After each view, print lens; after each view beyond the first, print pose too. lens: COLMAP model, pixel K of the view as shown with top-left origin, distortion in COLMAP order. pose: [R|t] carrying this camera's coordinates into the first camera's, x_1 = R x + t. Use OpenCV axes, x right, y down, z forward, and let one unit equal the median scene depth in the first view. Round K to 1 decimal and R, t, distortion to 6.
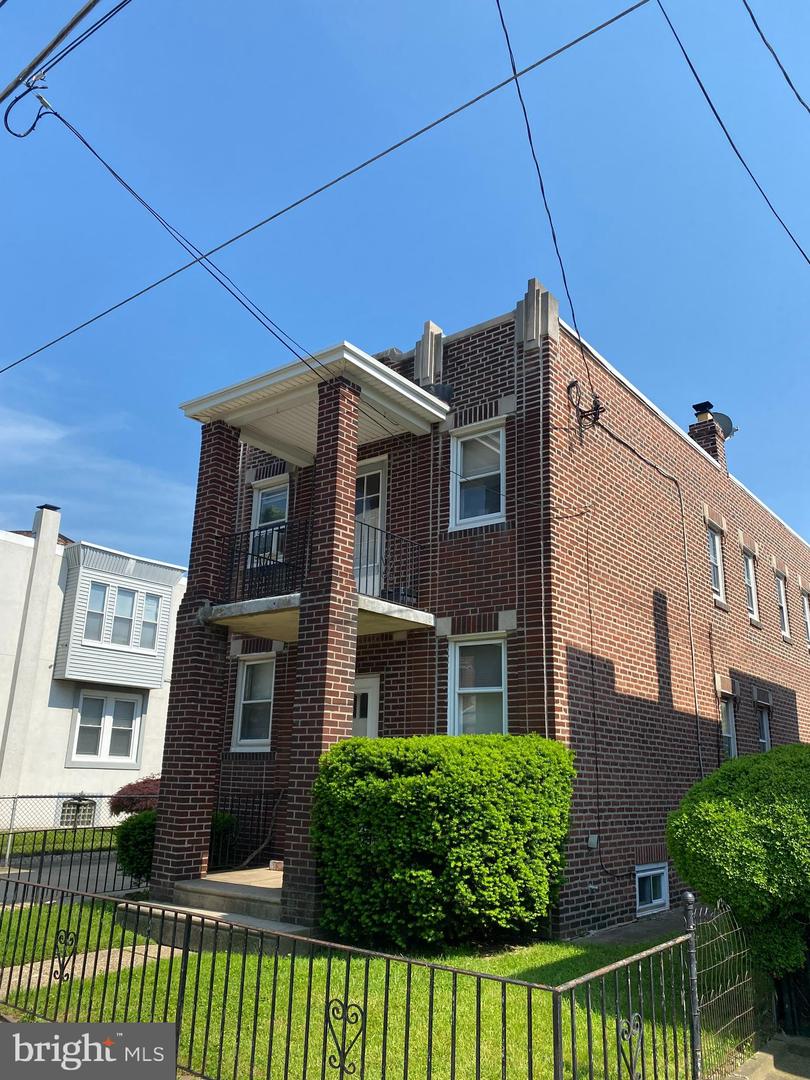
lens RADIAL K [[808.0, 0, 405.0], [0, 808.0, 540.0], [0, 0, 1]] dist [0.029022, -0.002868]
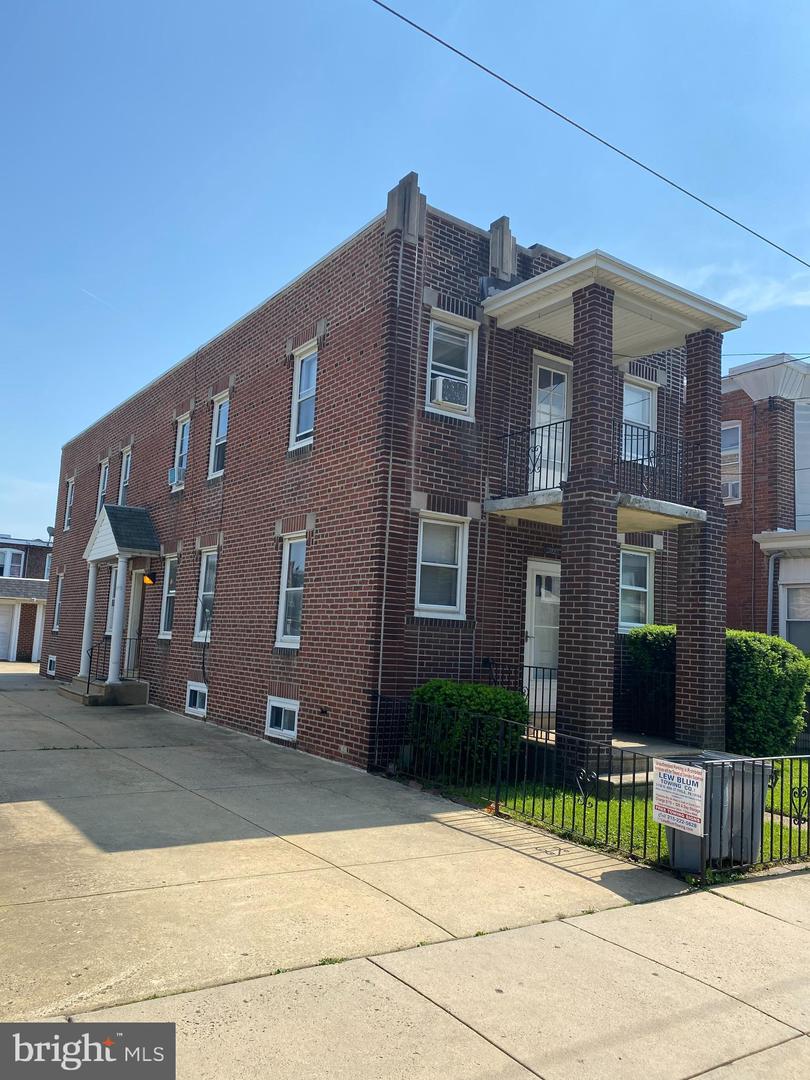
lens RADIAL K [[808.0, 0, 405.0], [0, 808.0, 540.0], [0, 0, 1]] dist [0.029022, -0.002868]
pose [[0.297912, 0.104435, 0.948863, -1.098672], [-0.302768, 0.953014, -0.009832, 0.199831], [-0.905307, -0.284356, 0.315533, 0.779854]]
